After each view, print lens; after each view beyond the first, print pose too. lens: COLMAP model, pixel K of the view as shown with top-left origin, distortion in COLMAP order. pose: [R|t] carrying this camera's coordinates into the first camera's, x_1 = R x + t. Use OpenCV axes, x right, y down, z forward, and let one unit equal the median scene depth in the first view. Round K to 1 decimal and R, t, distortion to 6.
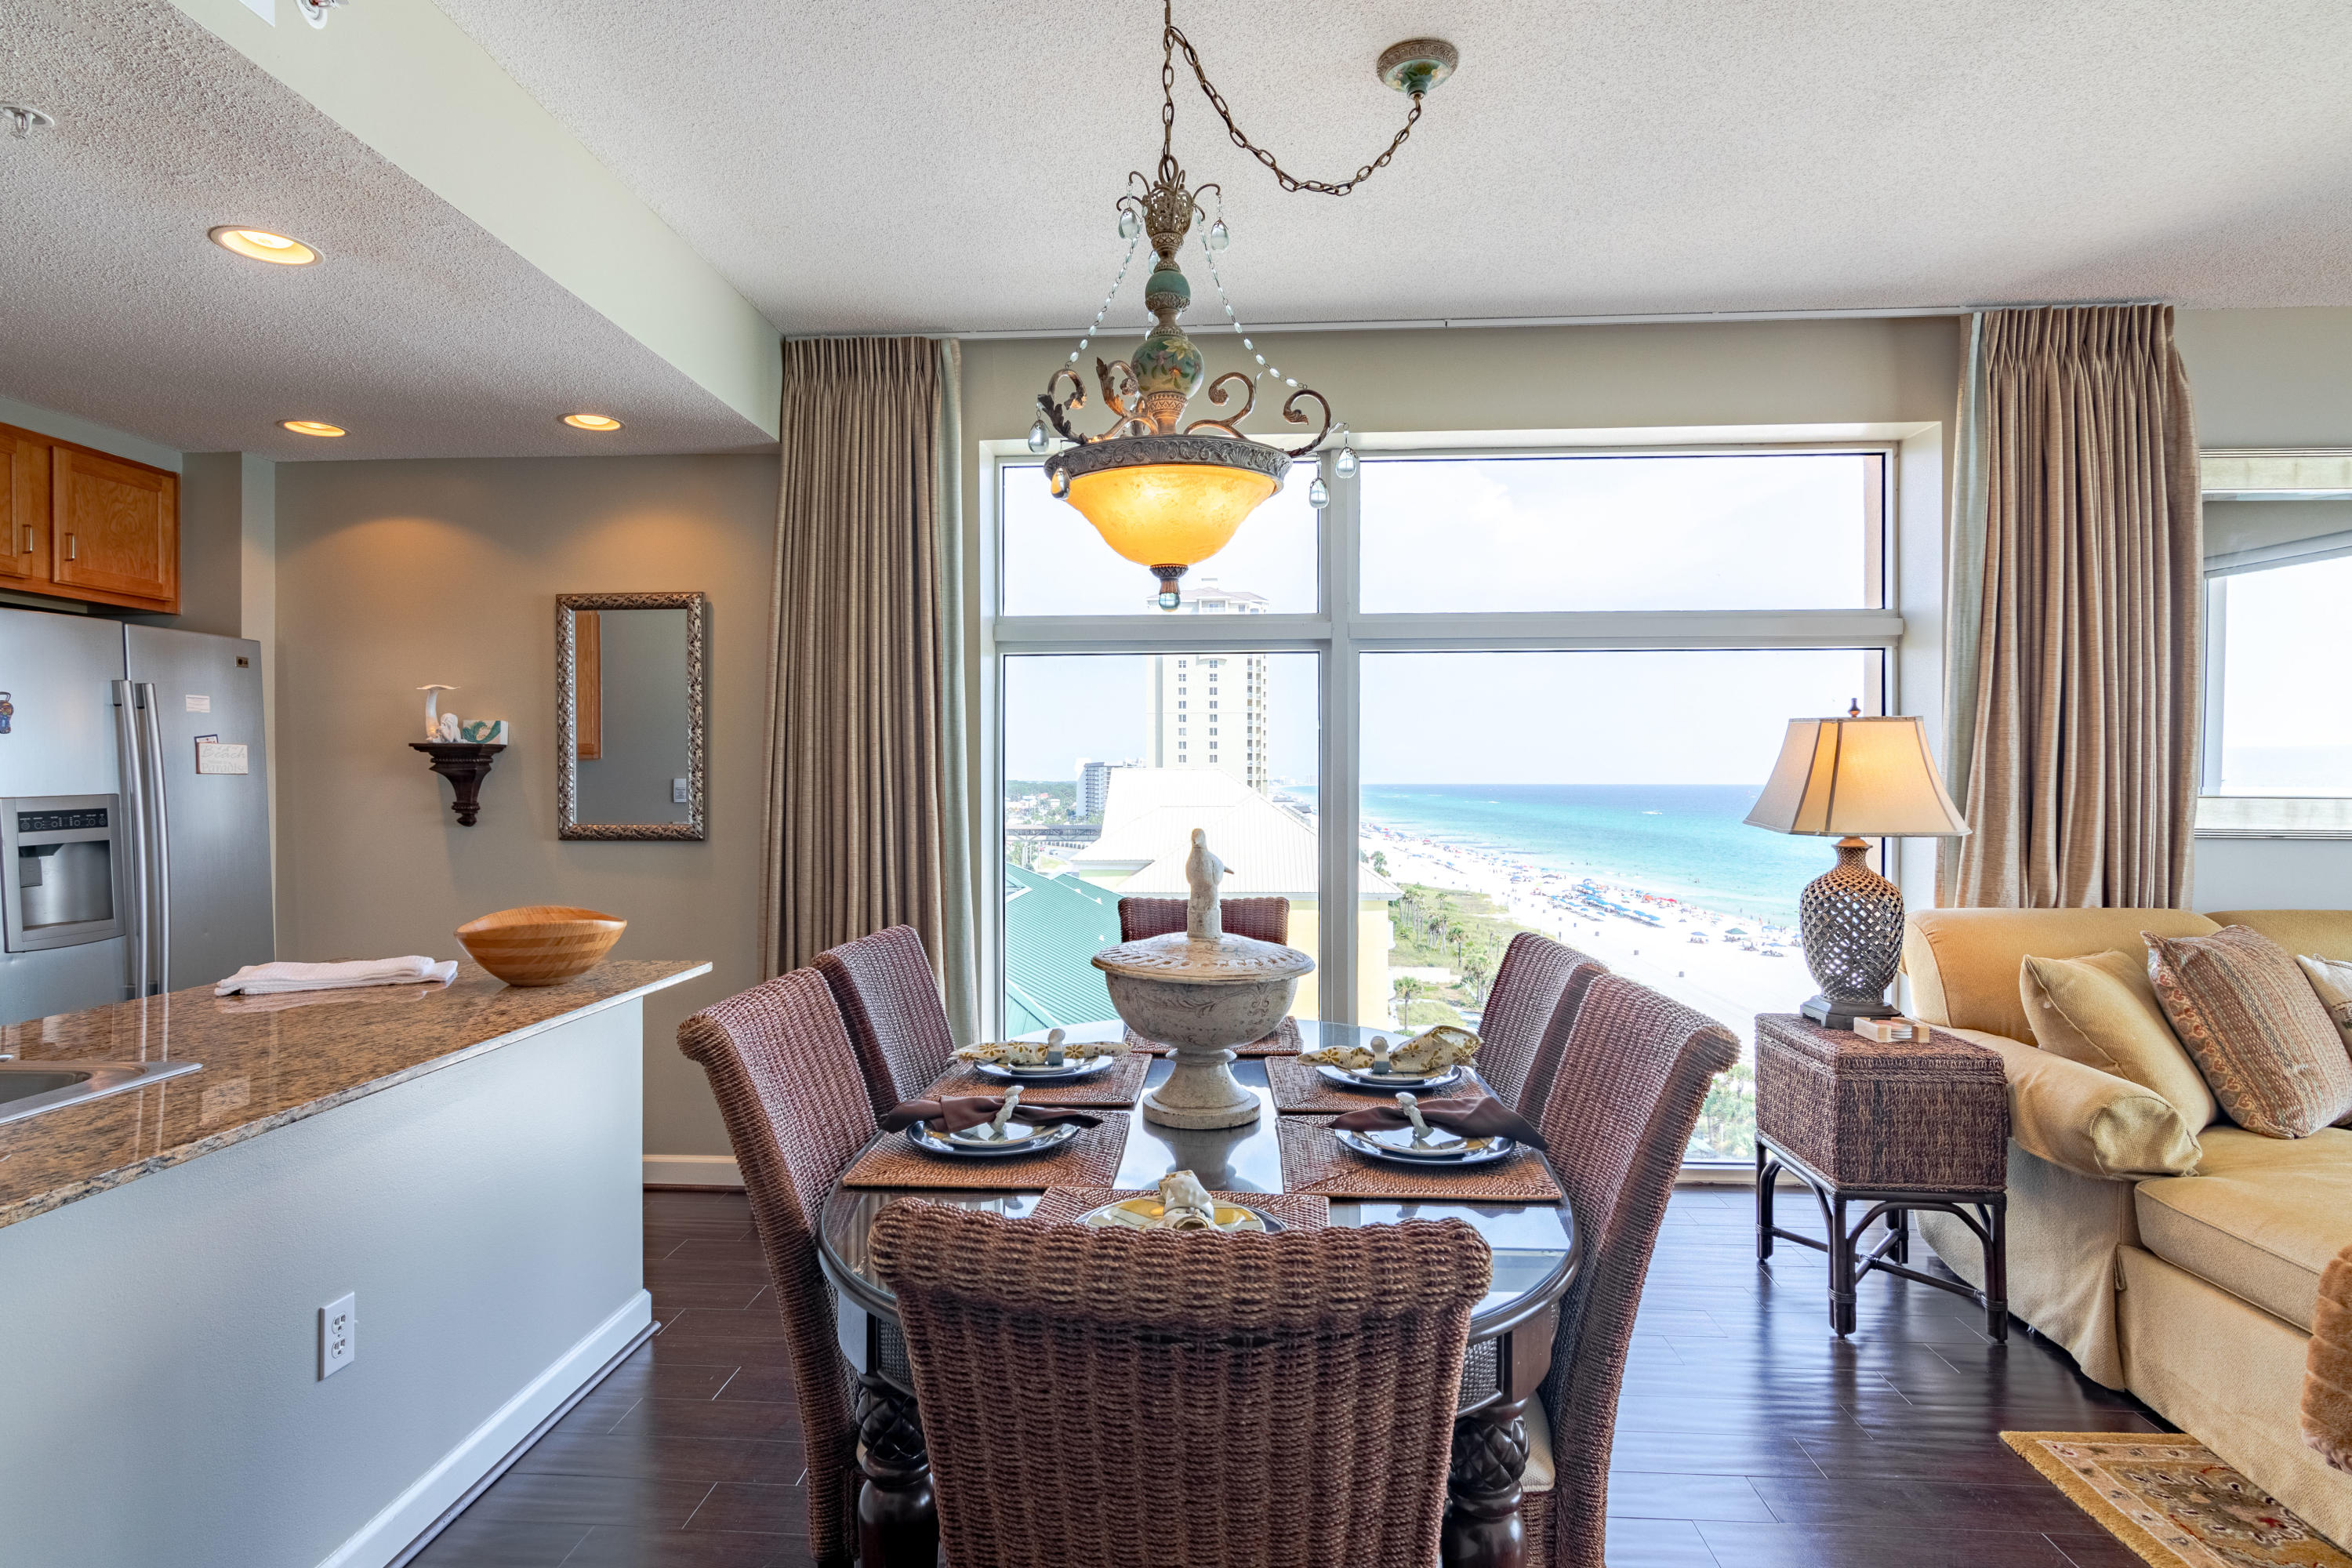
lens RADIAL K [[1215.2, 0, 1180.3], [0, 1215.2, 786.4], [0, 0, 1]] dist [-0.001542, 0.001433]
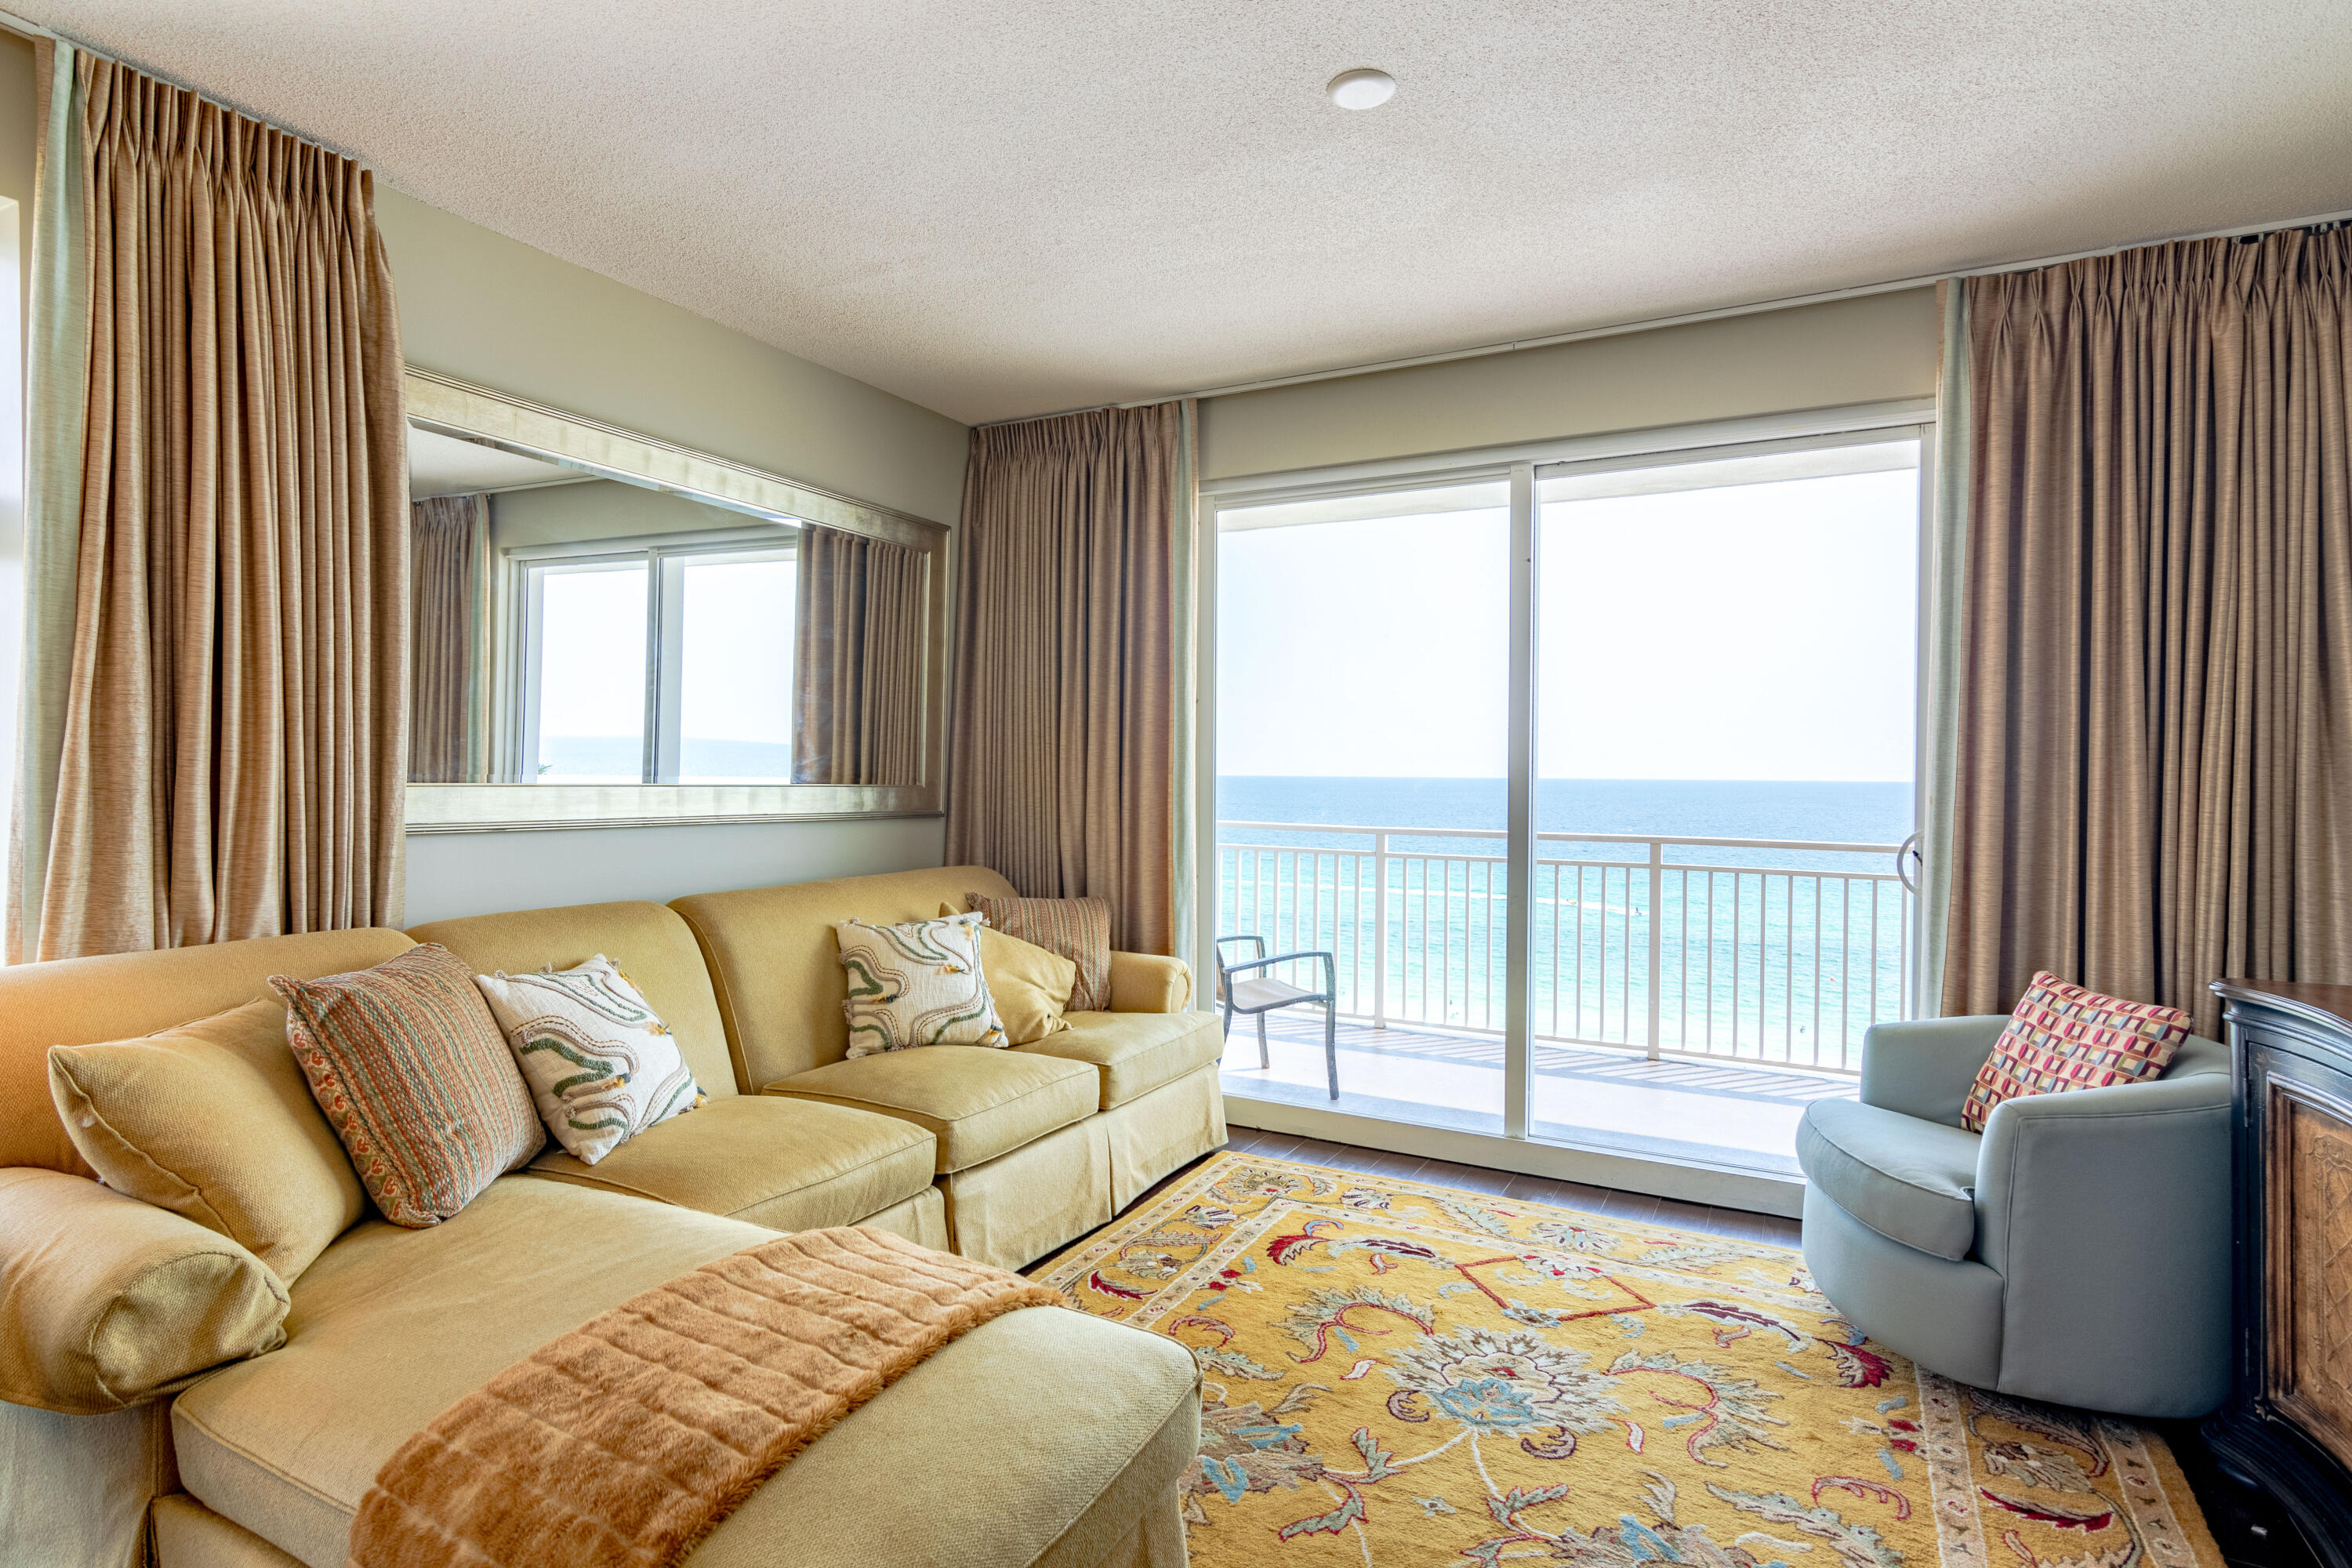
lens RADIAL K [[1215.2, 0, 1149.2], [0, 1215.2, 792.3], [0, 0, 1]] dist [-0.001542, 0.001433]
pose [[0.428735, -0.010973, 0.903364, 0.311615], [-0.001267, 0.999918, 0.012747, 0.001470], [-0.903430, -0.006610, 0.428686, 0.193659]]
